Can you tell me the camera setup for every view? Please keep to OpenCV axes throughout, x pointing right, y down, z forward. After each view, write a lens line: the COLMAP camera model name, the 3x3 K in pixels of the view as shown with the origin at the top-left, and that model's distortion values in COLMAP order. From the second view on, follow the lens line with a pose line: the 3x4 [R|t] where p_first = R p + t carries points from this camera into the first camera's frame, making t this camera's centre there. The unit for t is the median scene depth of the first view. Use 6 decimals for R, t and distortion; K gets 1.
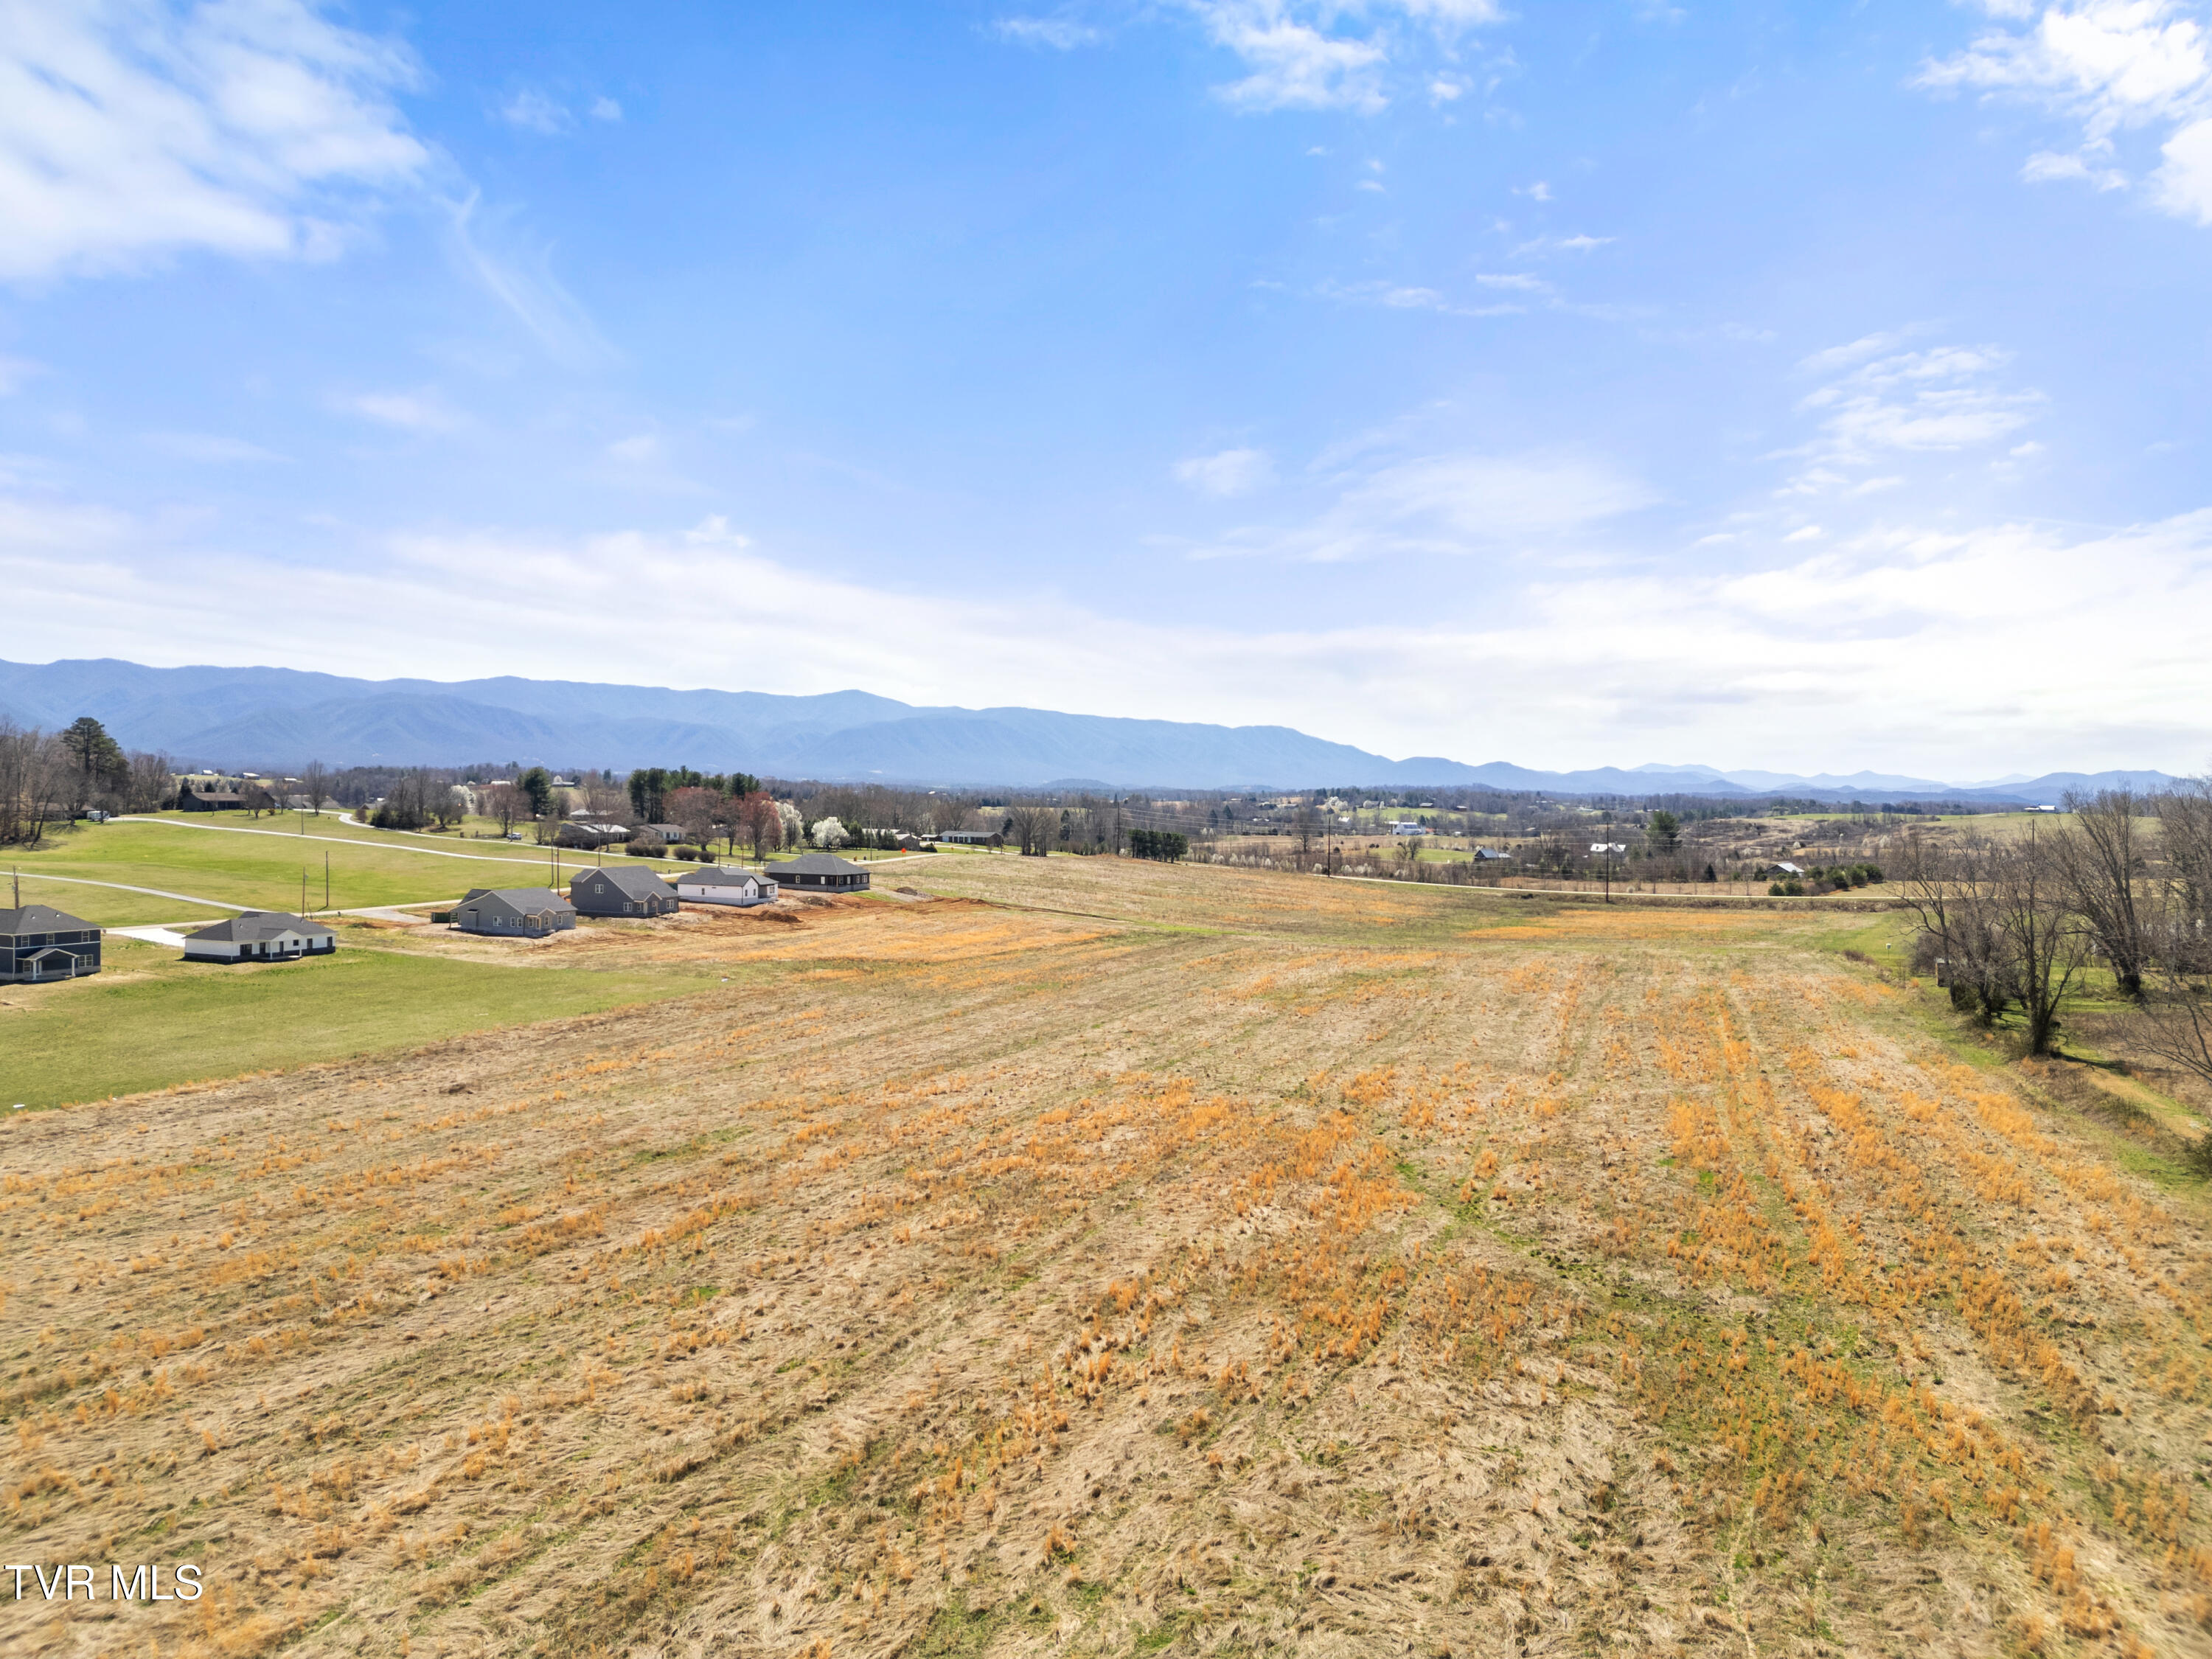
lens RADIAL K [[1554.6, 0, 1106.0], [0, 1554.6, 829.5], [0, 0, 1]] dist [0.068964, -0.068596]
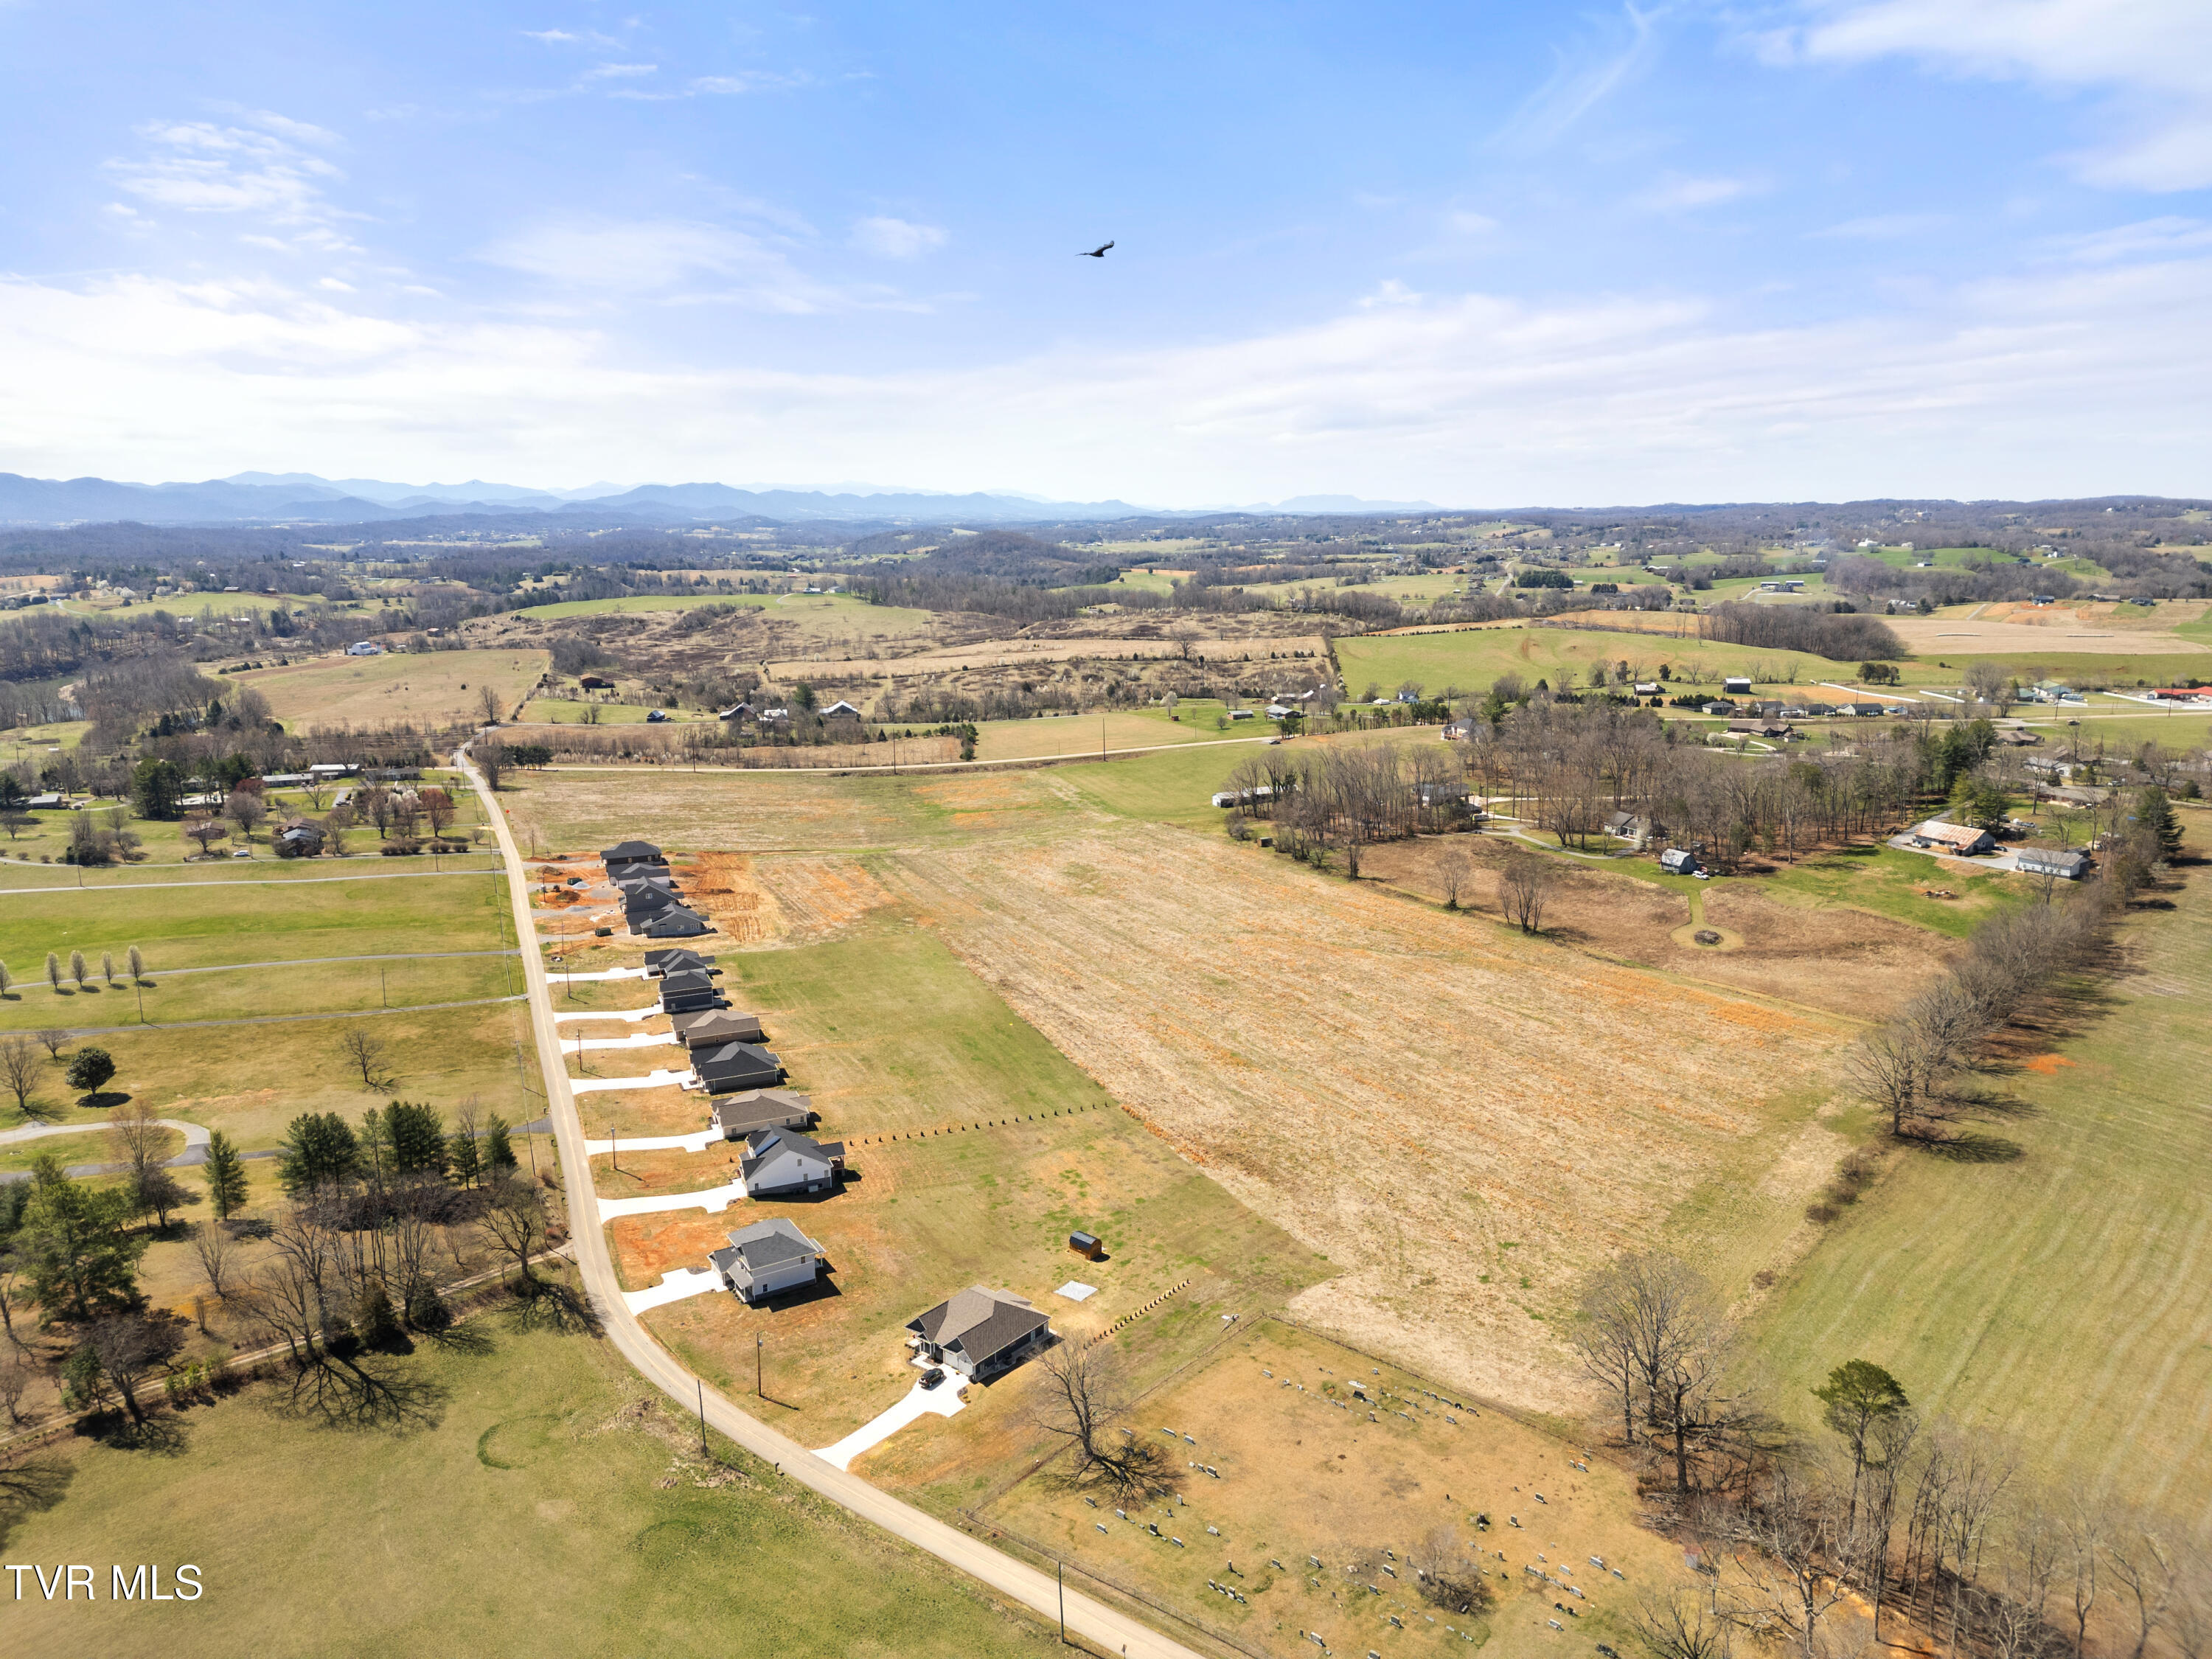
lens RADIAL K [[1554.6, 0, 1106.0], [0, 1554.6, 829.5], [0, 0, 1]] dist [0.068964, -0.068596]
pose [[0.676069, -0.169066, 0.717180, -4.788576], [0.034295, 0.979486, 0.198572, -1.418755], [-0.736039, -0.109653, 0.667999, -1.980959]]
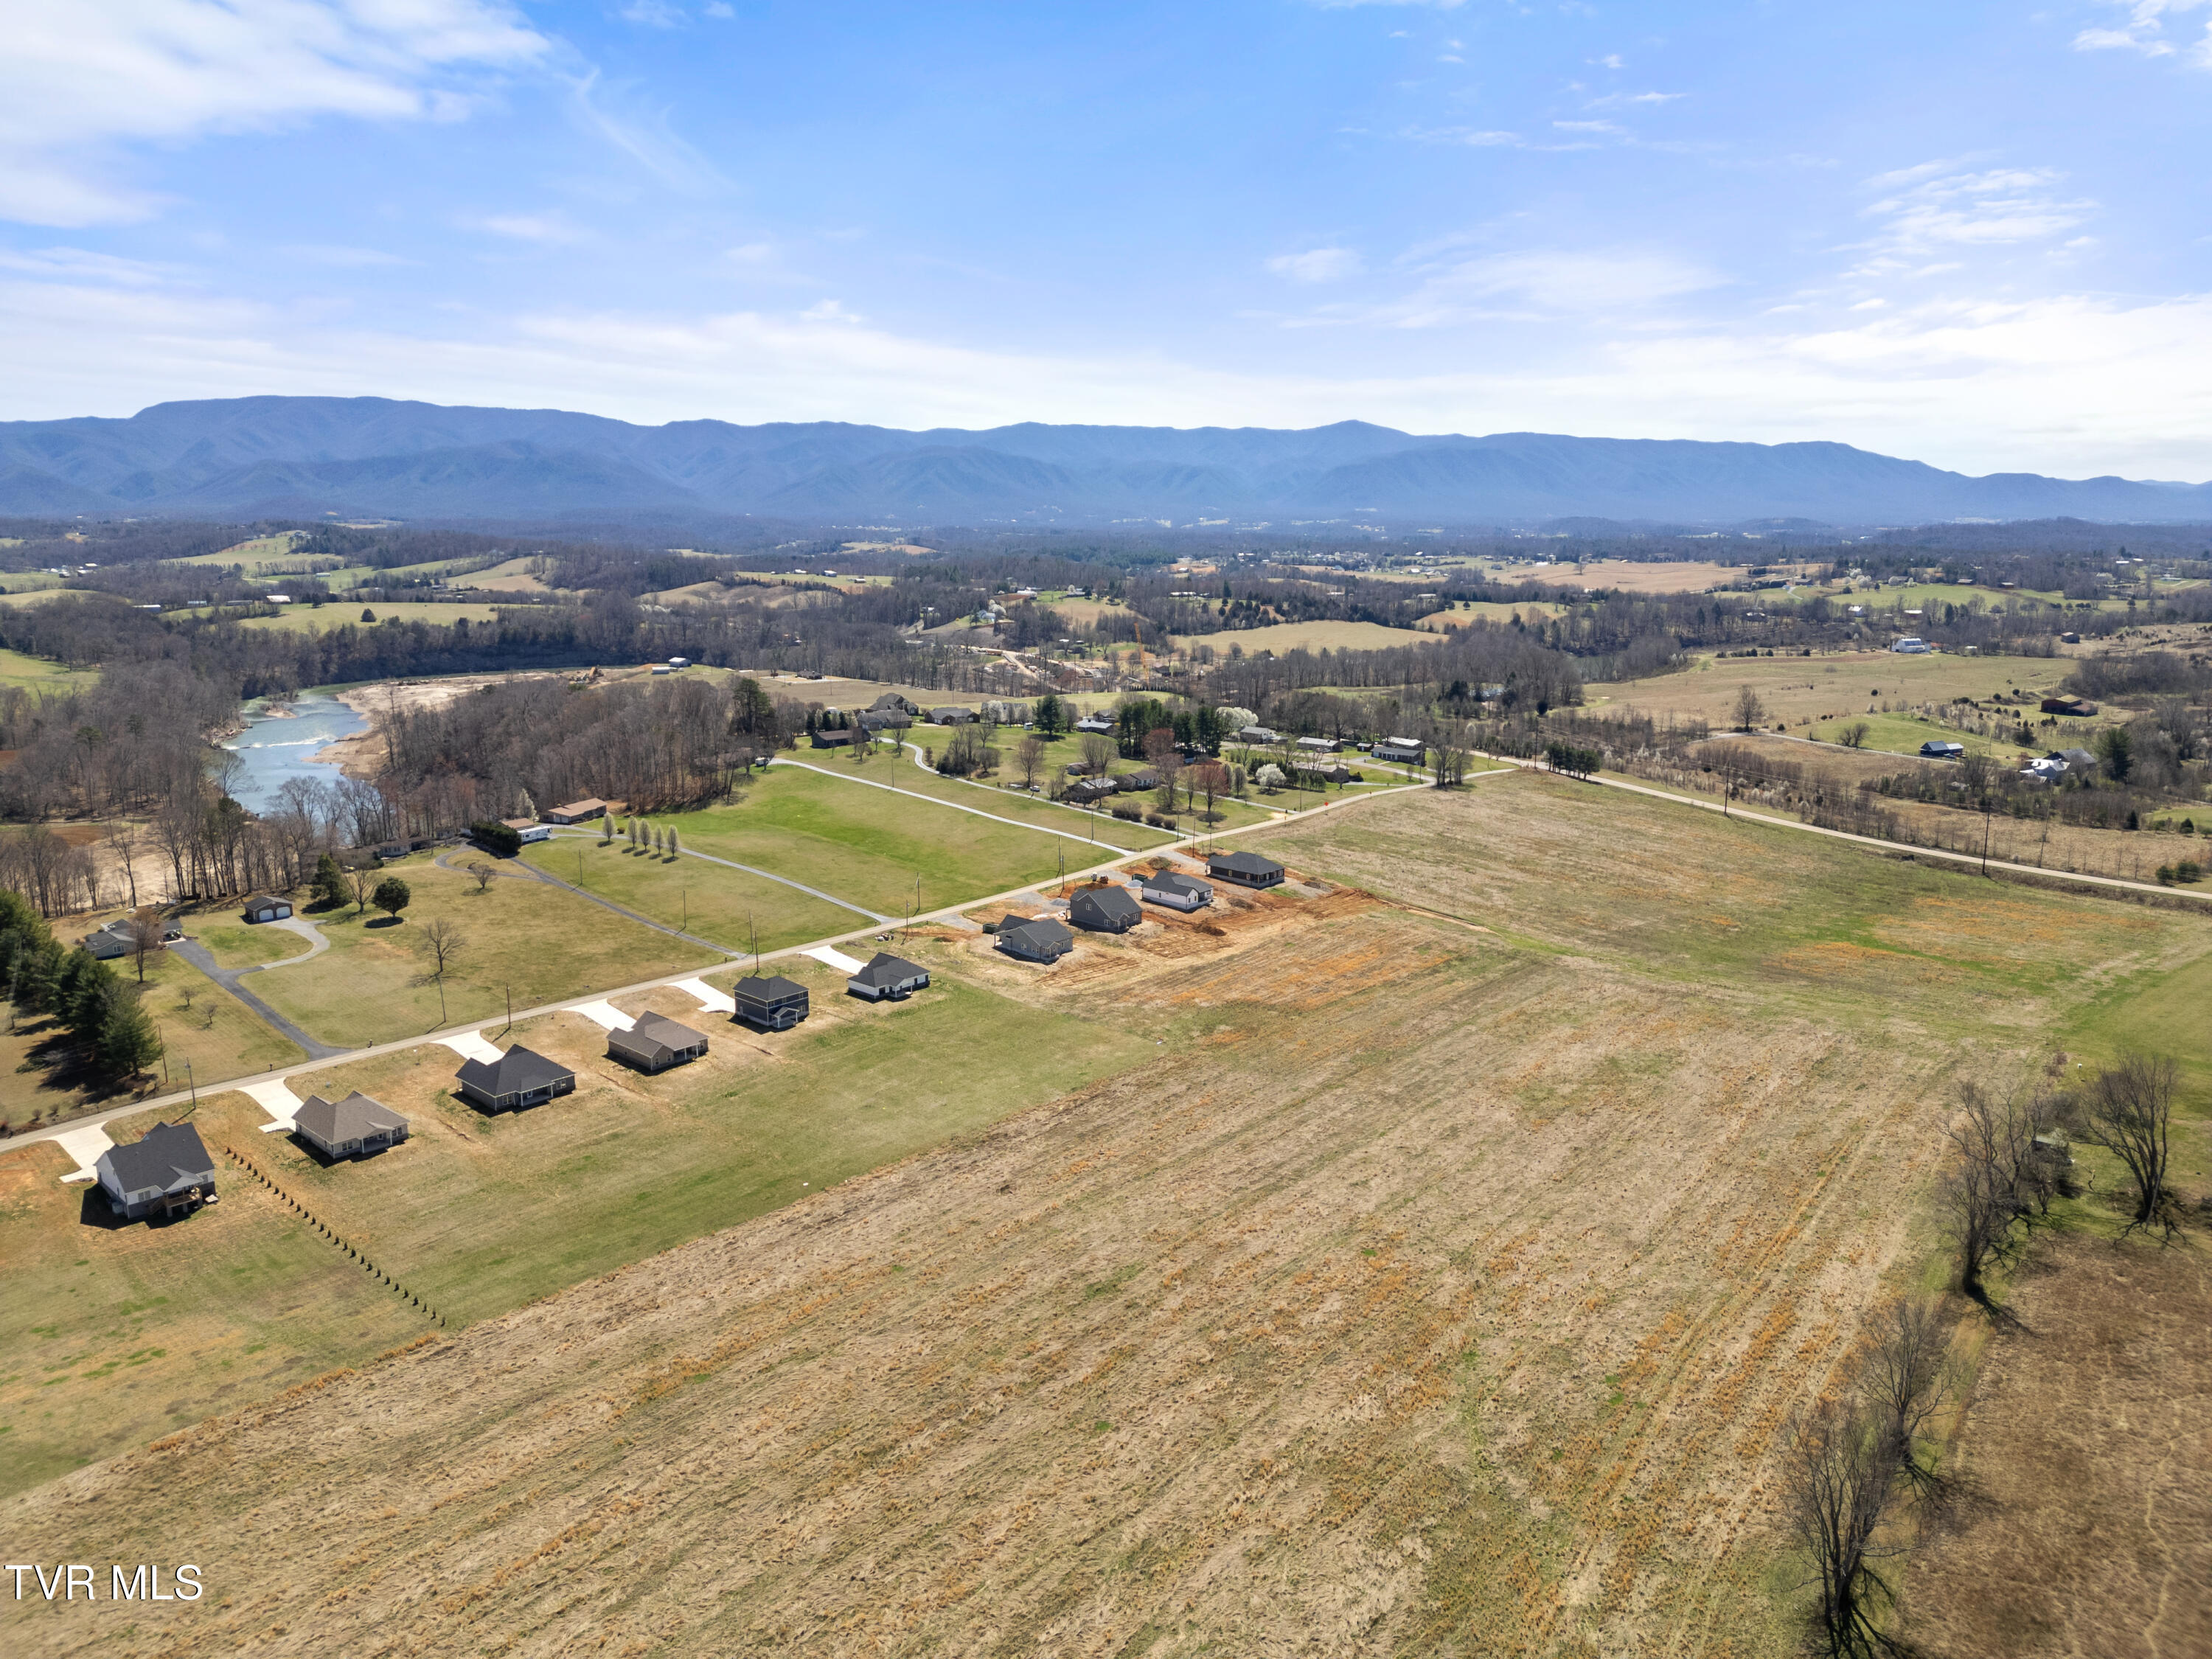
lens RADIAL K [[1527.9, 0, 1101.4], [0, 1527.9, 826.9], [0, 0, 1]] dist [0.071212, -0.067459]
pose [[0.949321, 0.045531, -0.310992, 0.476343], [0.009137, 0.985036, 0.172106, -1.106678], [0.314174, -0.166225, 0.934700, -1.166349]]
